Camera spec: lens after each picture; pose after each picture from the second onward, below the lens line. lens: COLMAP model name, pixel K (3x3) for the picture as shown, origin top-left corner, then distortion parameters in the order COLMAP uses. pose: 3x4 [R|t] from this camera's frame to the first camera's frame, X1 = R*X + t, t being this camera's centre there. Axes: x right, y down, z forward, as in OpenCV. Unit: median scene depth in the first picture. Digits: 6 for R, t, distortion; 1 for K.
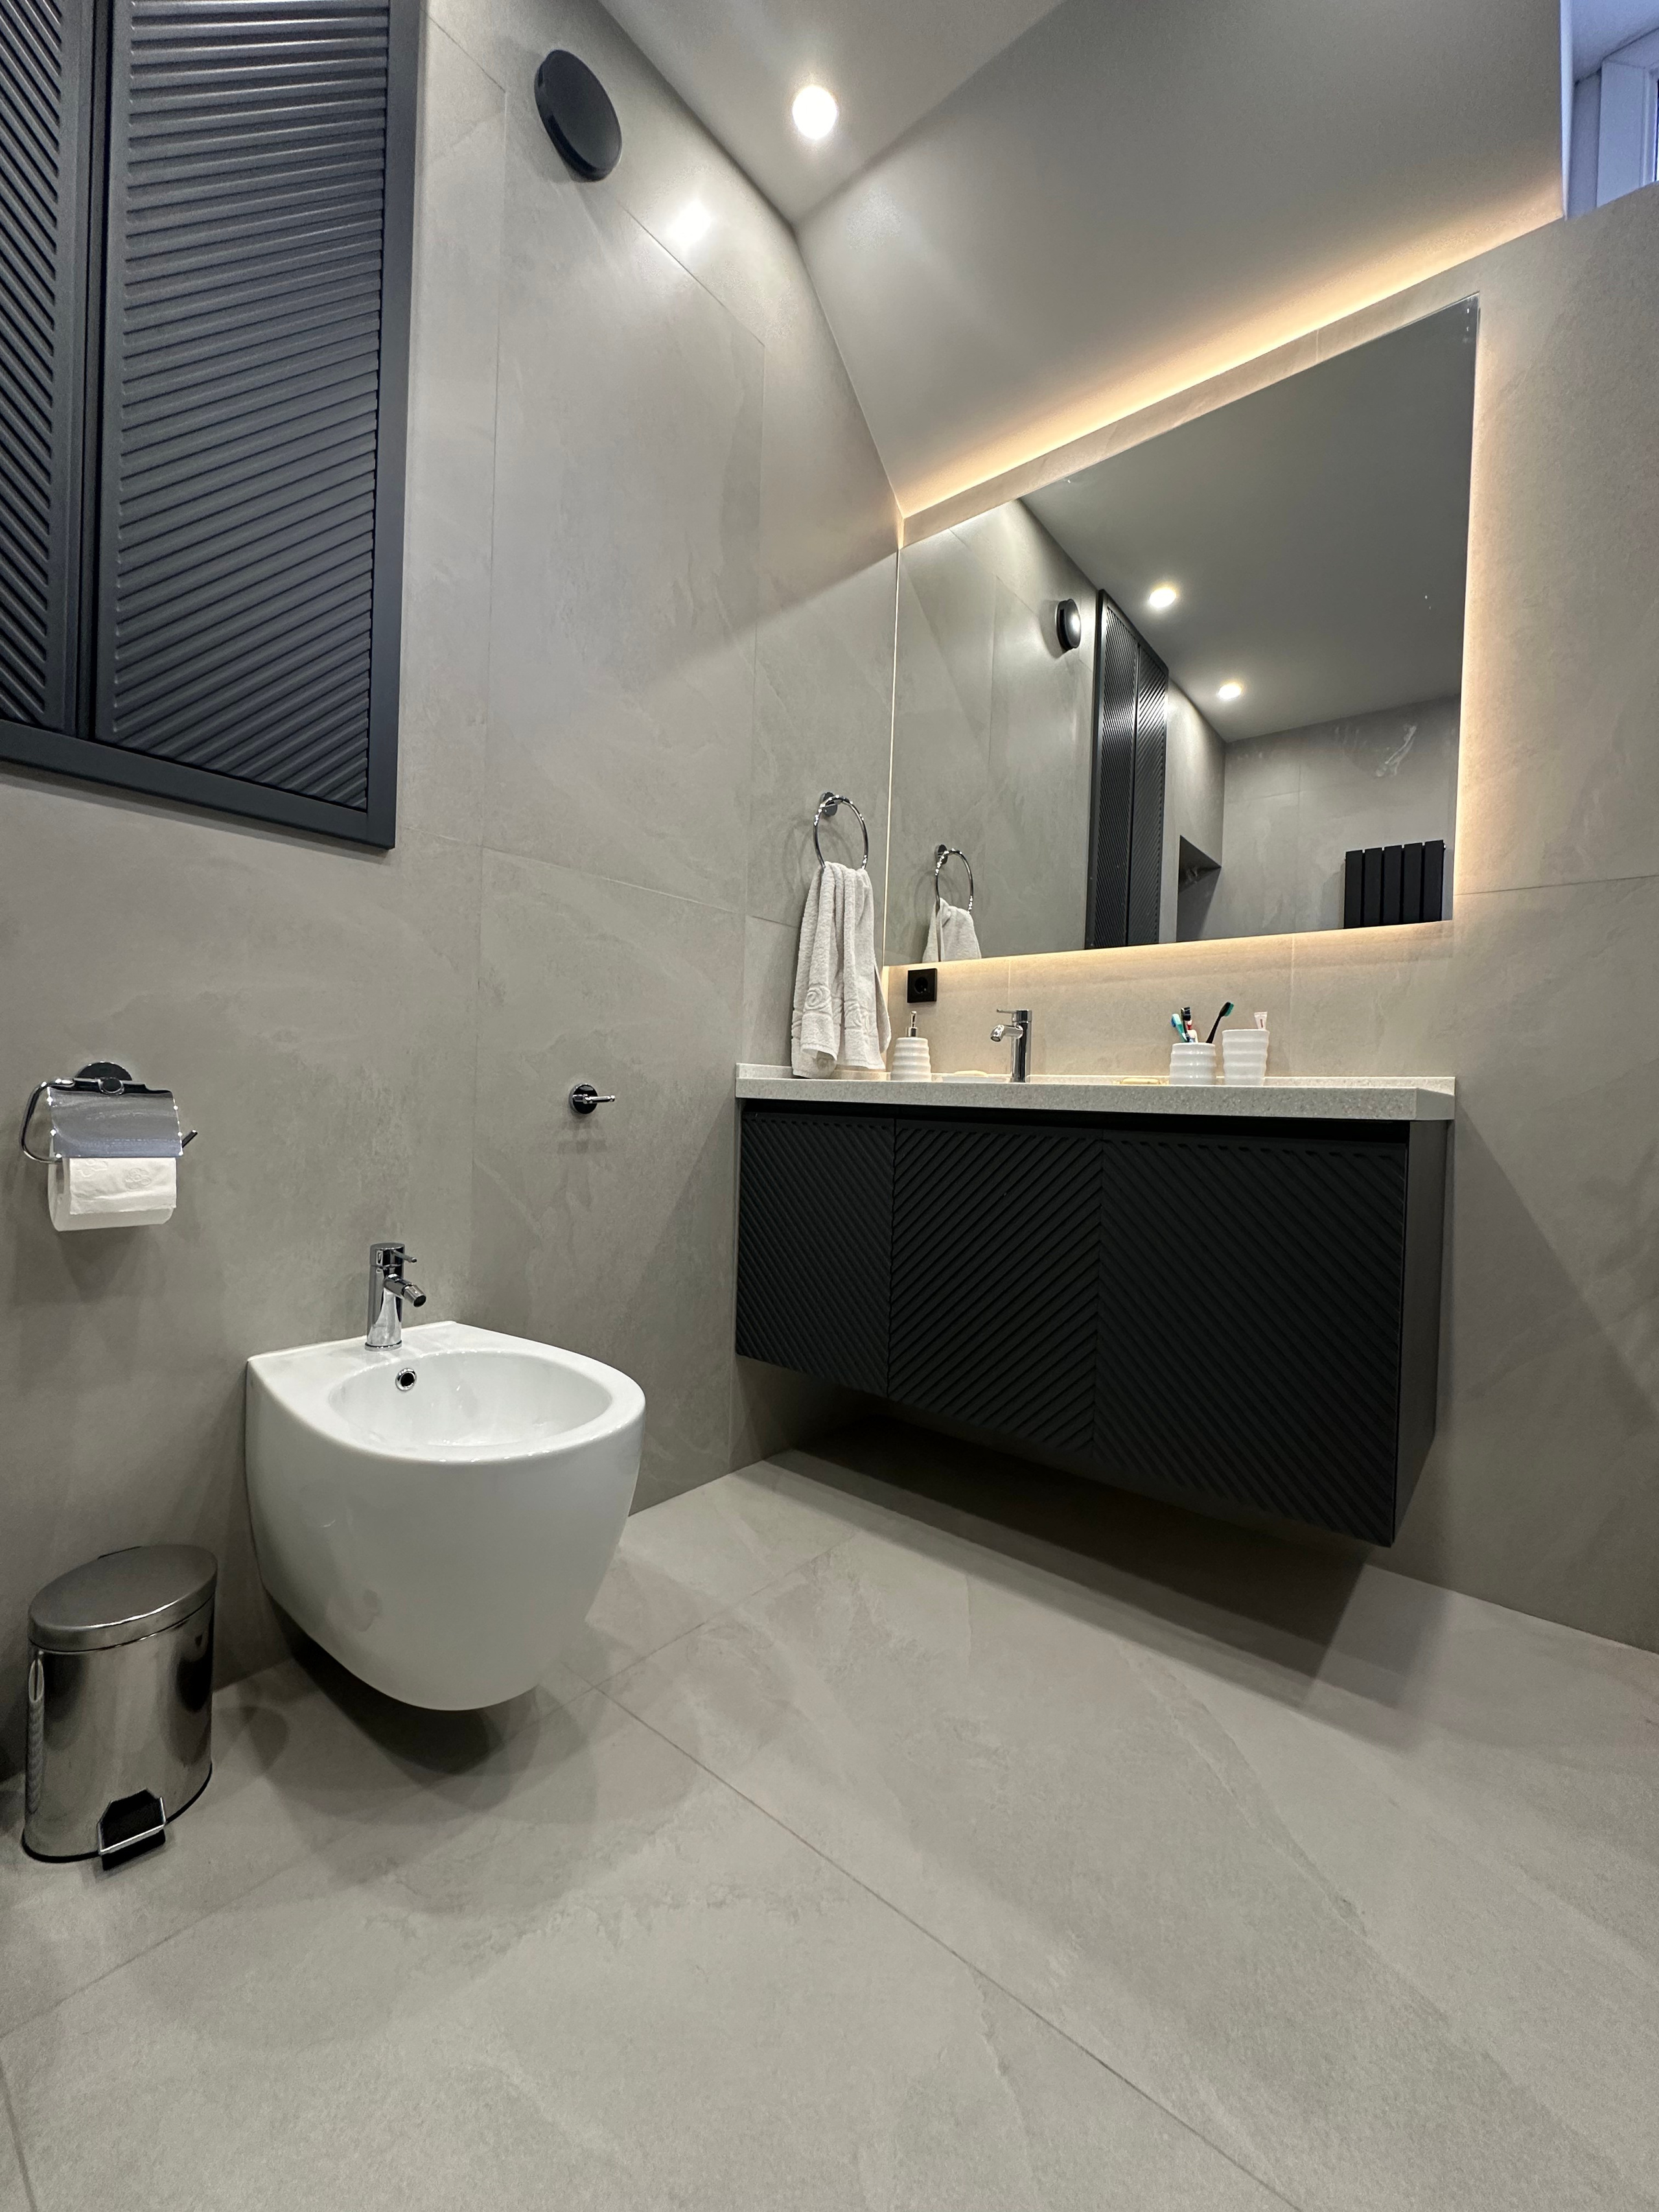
lens RADIAL K [[881.5, 0, 829.5], [0, 881.5, 1106.0], [0, 0, 1]] dist [-0.001091, 0.000031]
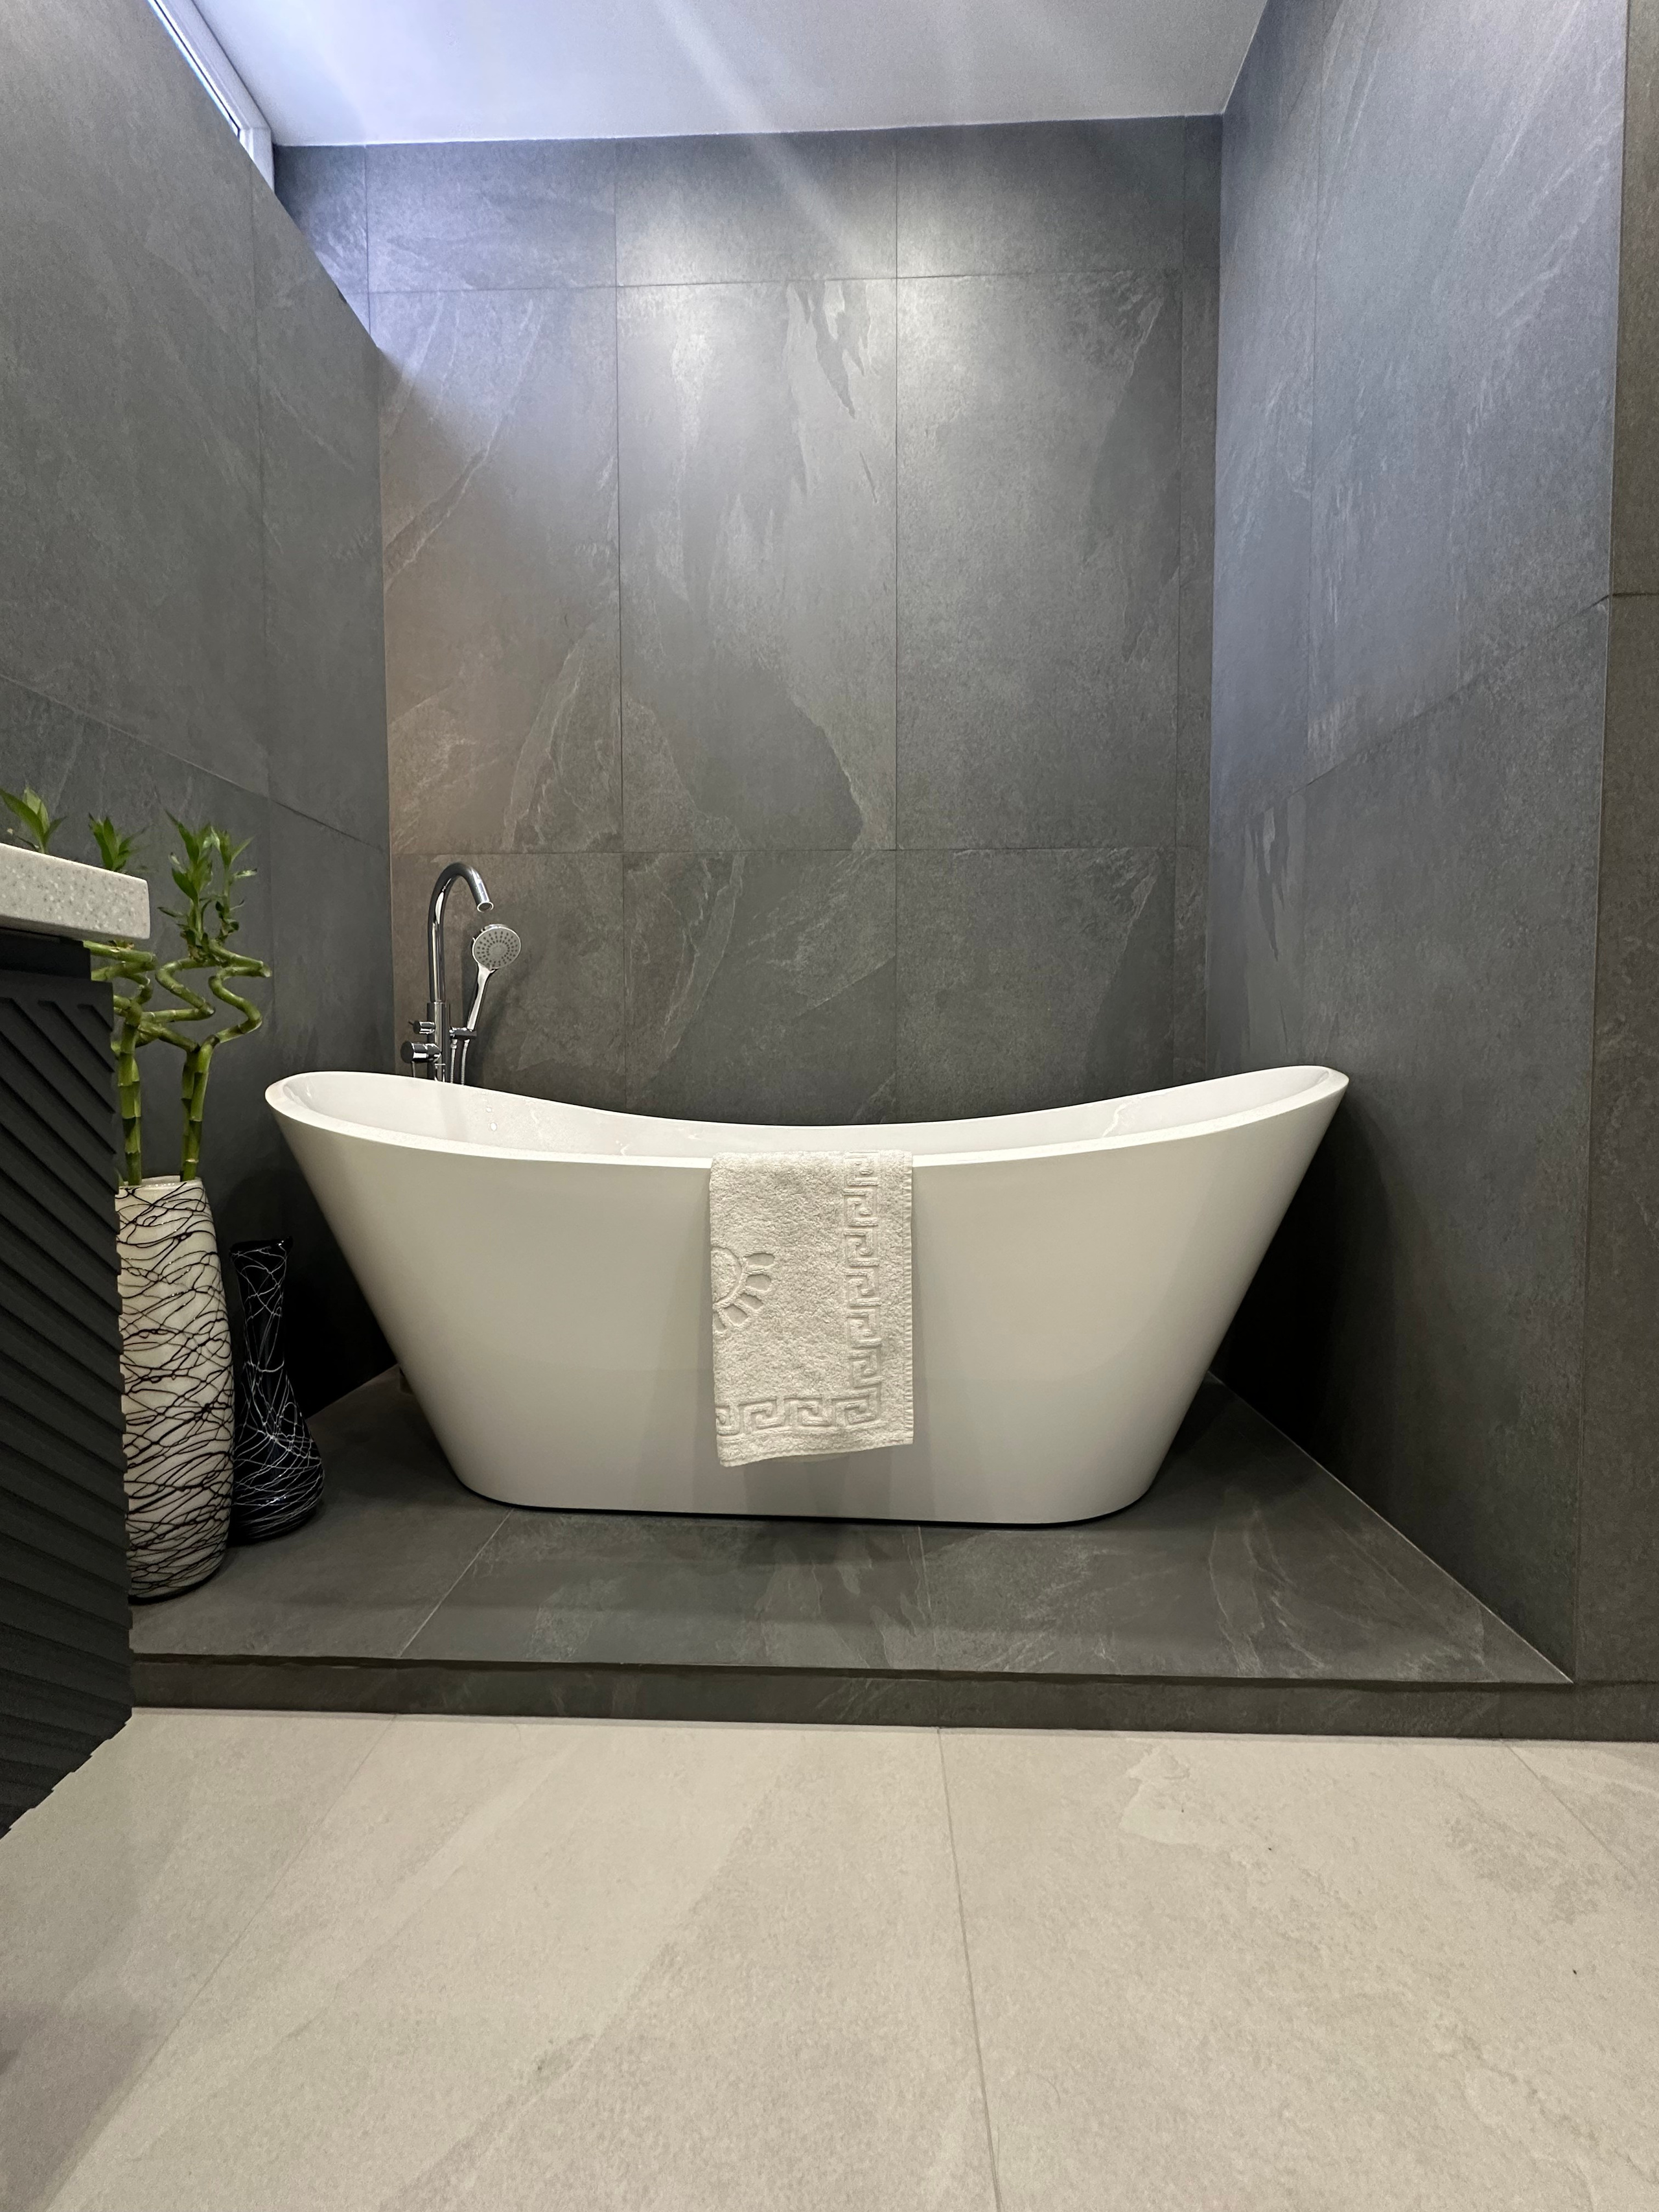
lens RADIAL K [[874.5, 0, 819.1], [0, 874.5, 1109.0], [0, 0, 1]] dist [-0.002056, -0.000170]
pose [[-0.613951, -0.065878, 0.786590, -0.023047], [-0.011949, 0.997173, 0.074188, 0.049503], [-0.789254, 0.036149, -0.613002, 0.655518]]
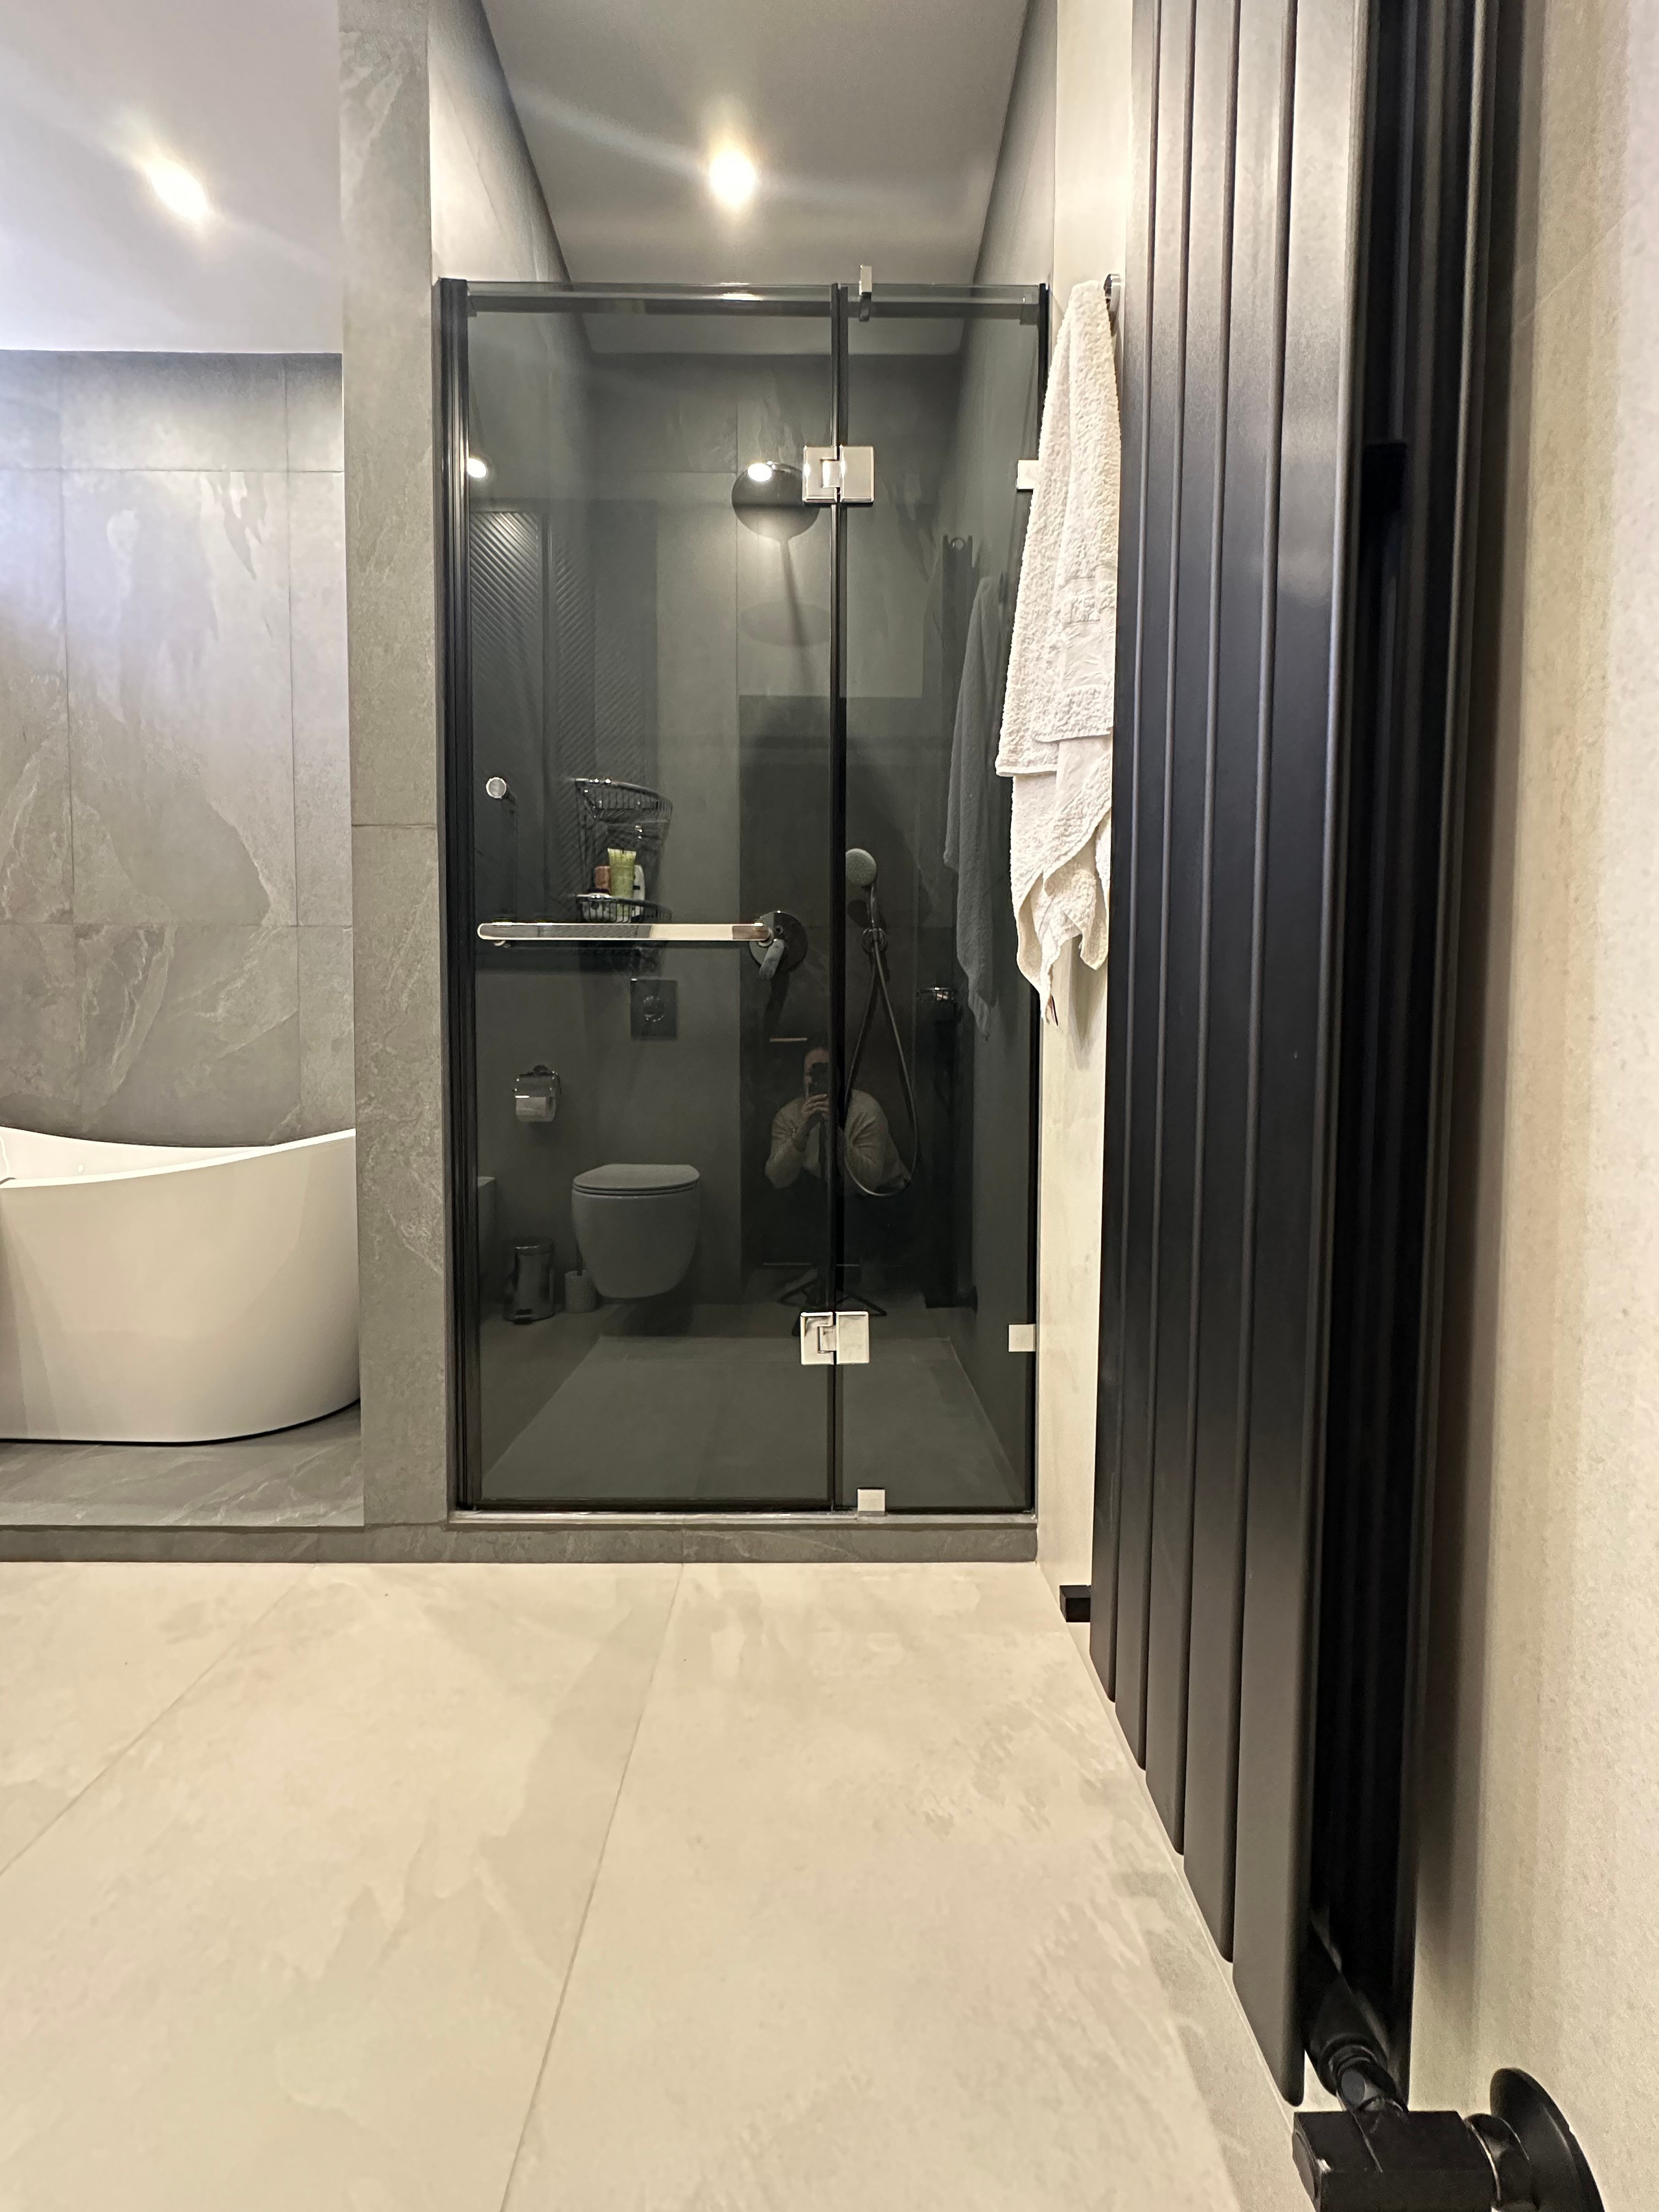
lens RADIAL K [[881.5, 0, 829.5], [0, 881.5, 1106.0], [0, 0, 1]] dist [-0.001091, 0.000031]
pose [[-0.646086, -0.067667, 0.760259, -0.821627], [-0.019410, 0.997197, 0.072261, -0.030534], [-0.763018, 0.031930, -0.645588, 0.148437]]
